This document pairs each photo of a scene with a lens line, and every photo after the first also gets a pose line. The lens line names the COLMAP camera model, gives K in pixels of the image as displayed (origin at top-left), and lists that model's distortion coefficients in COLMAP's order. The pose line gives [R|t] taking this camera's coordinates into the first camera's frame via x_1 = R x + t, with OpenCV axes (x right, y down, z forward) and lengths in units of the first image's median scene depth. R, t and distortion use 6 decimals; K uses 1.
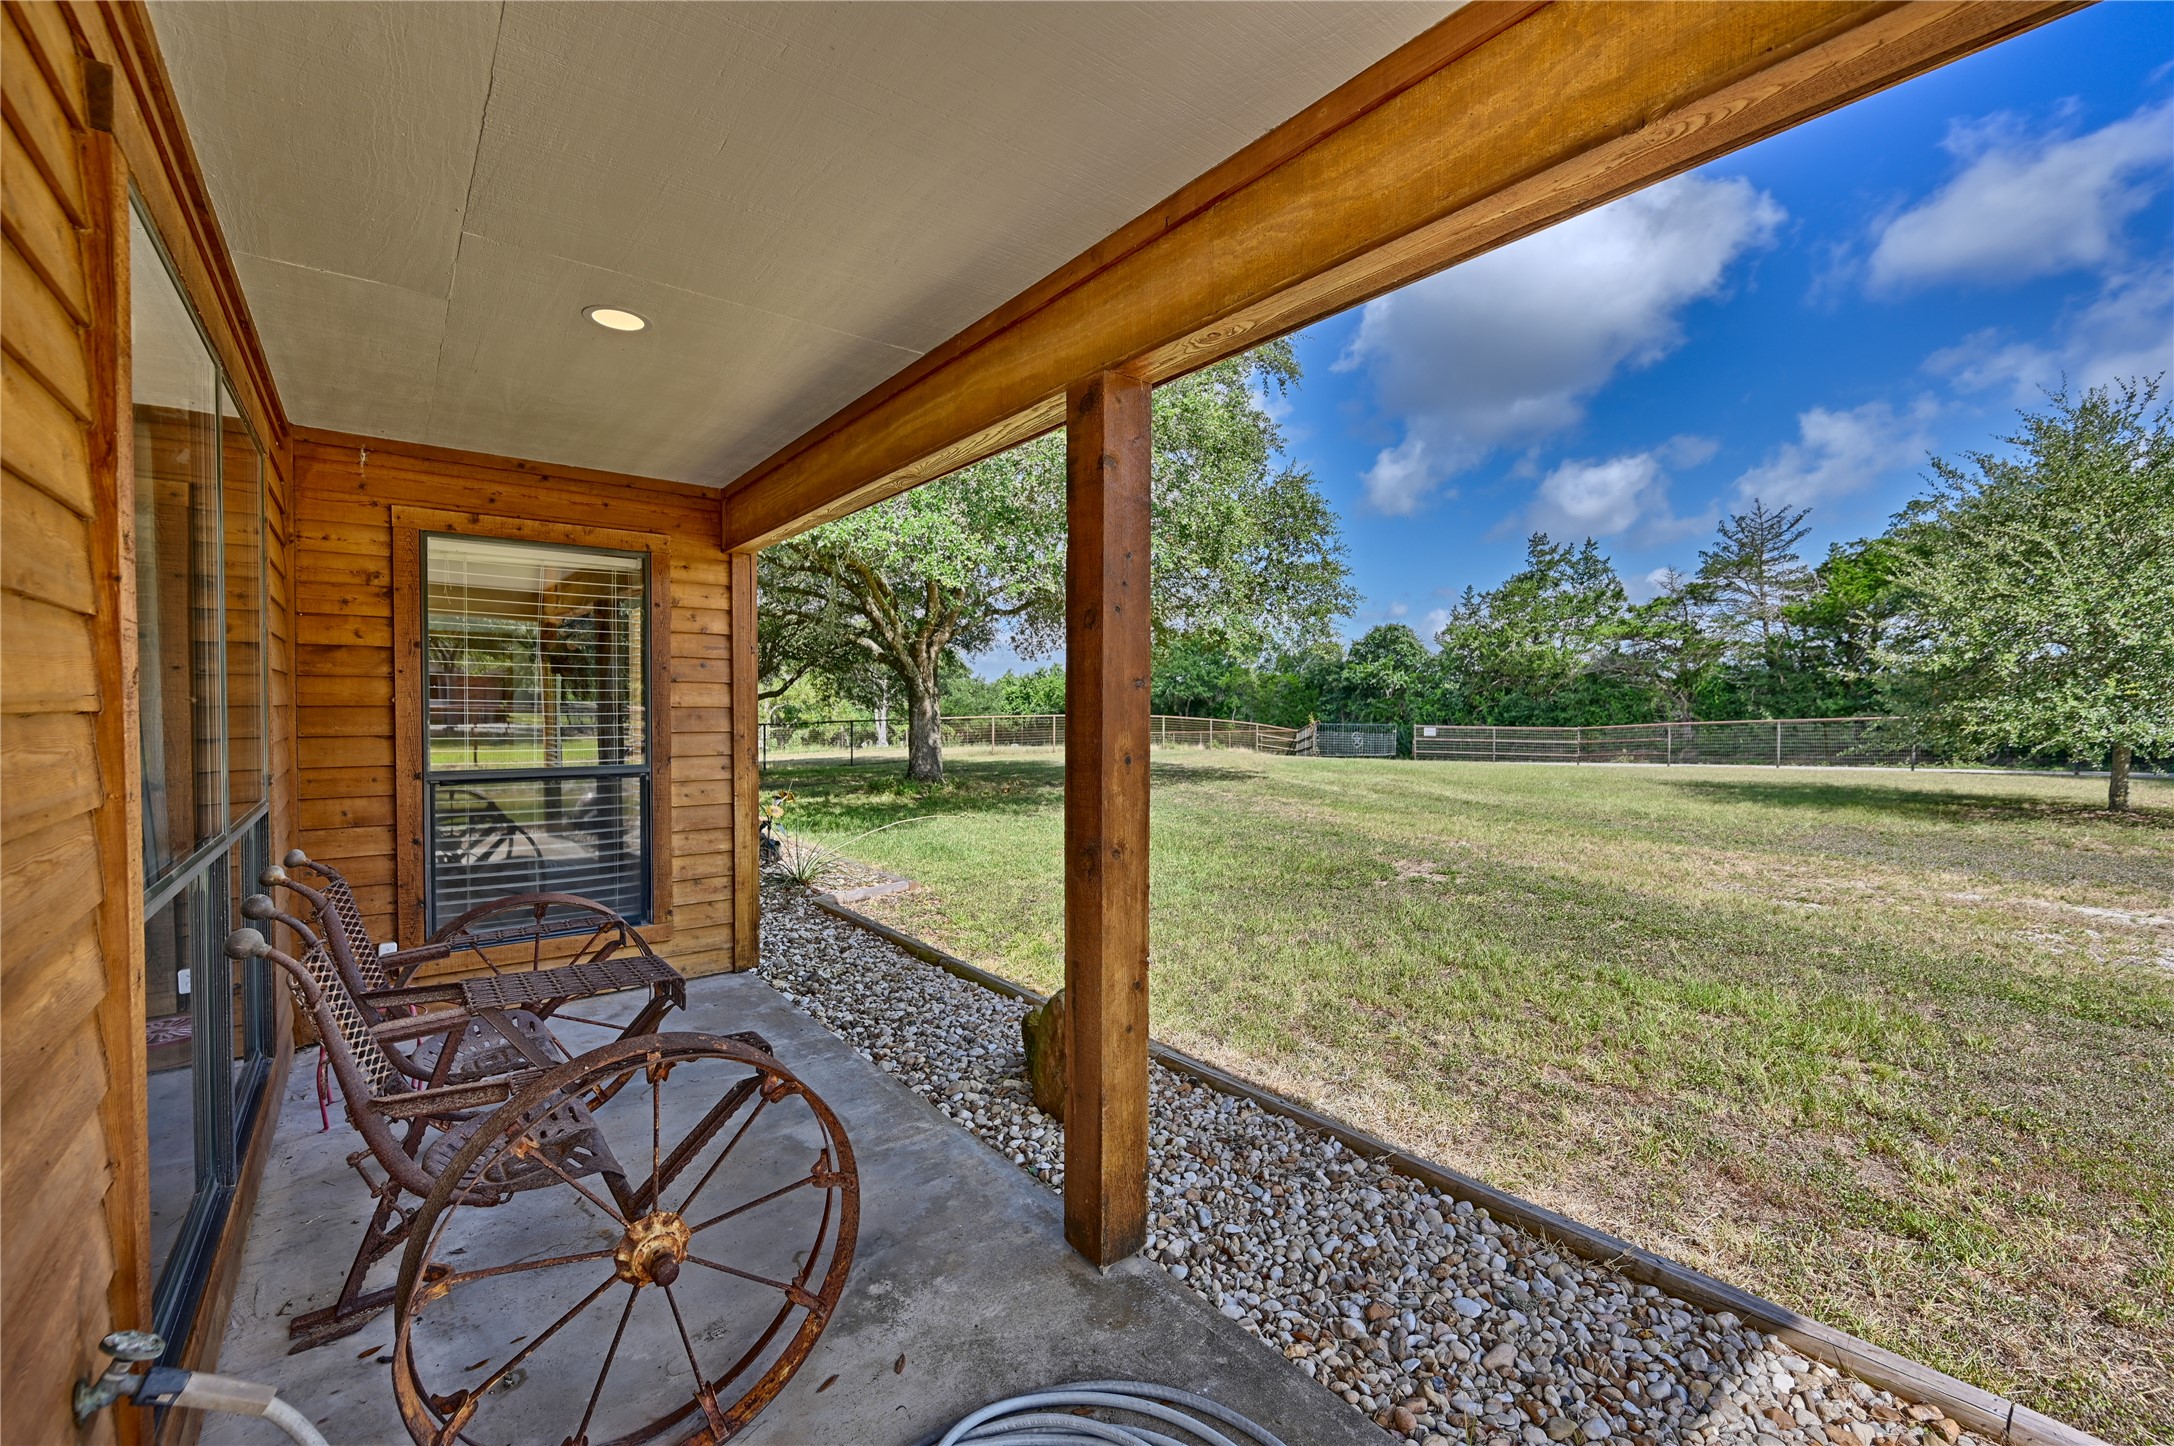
lens RADIAL K [[932.1, 0, 1087.0], [0, 932.1, 723.0], [0, 0, 1]] dist [-0.056846, -0.000100]
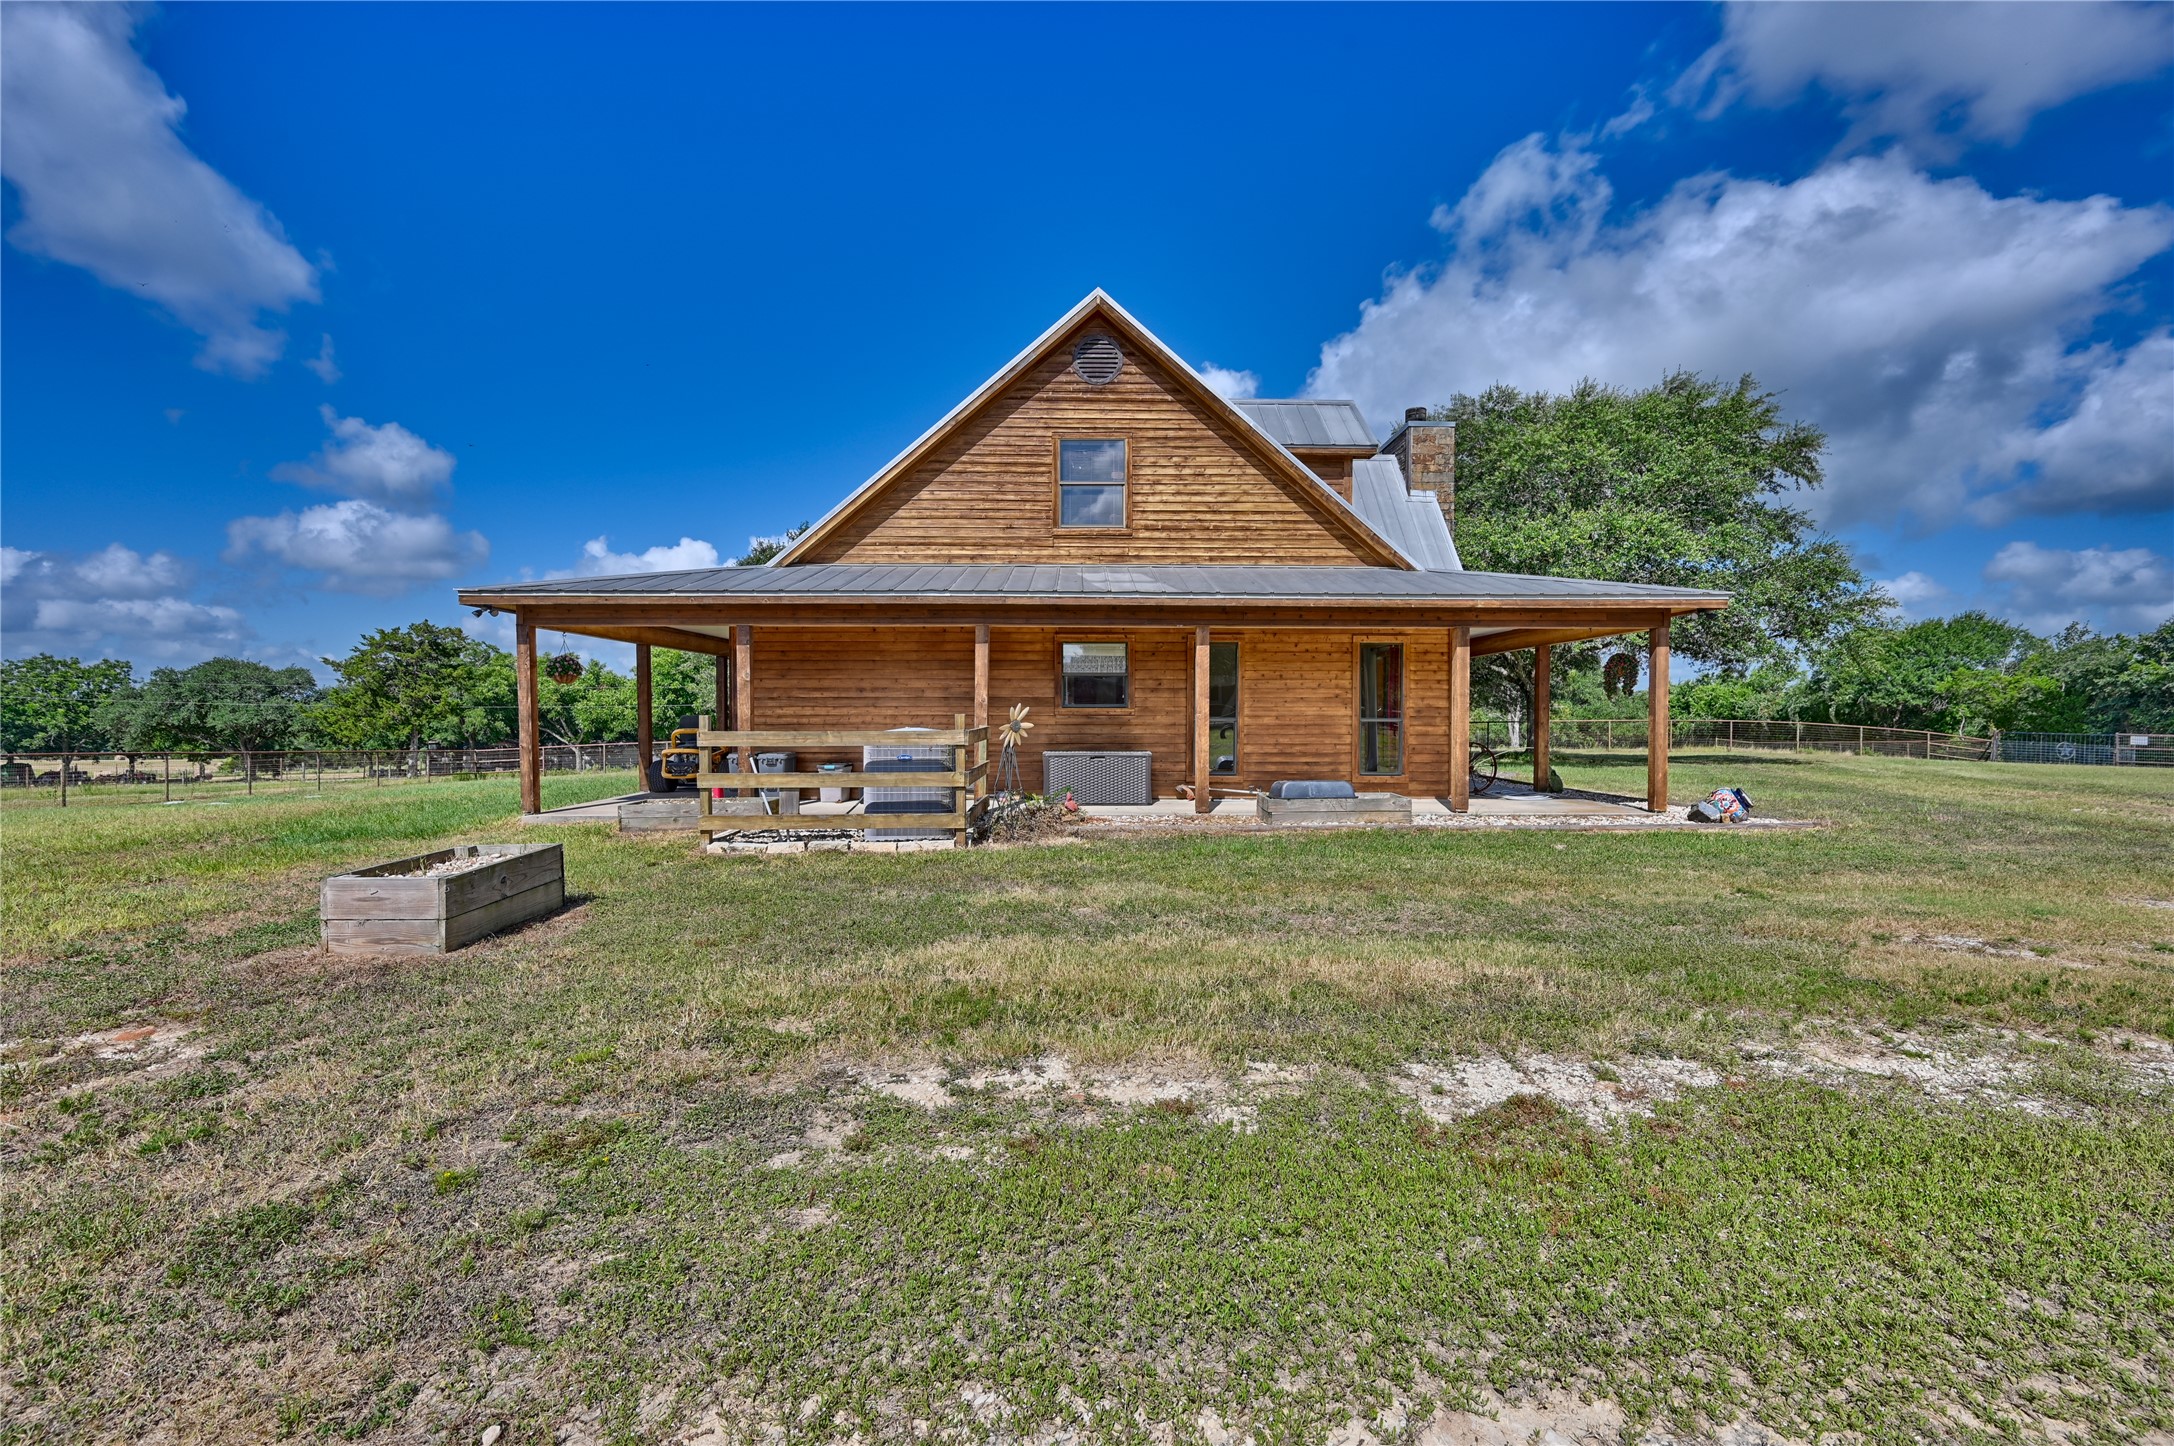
lens RADIAL K [[949.1, 0, 1087.0], [0, 949.1, 723.0], [0, 0, 1]] dist [0.001292, 0.000138]
pose [[0.801066, 0.009293, -0.598504, 0.048947], [-0.015953, 0.999856, -0.005828, 0.007278], [0.598364, 0.014217, 0.801098, -0.205366]]
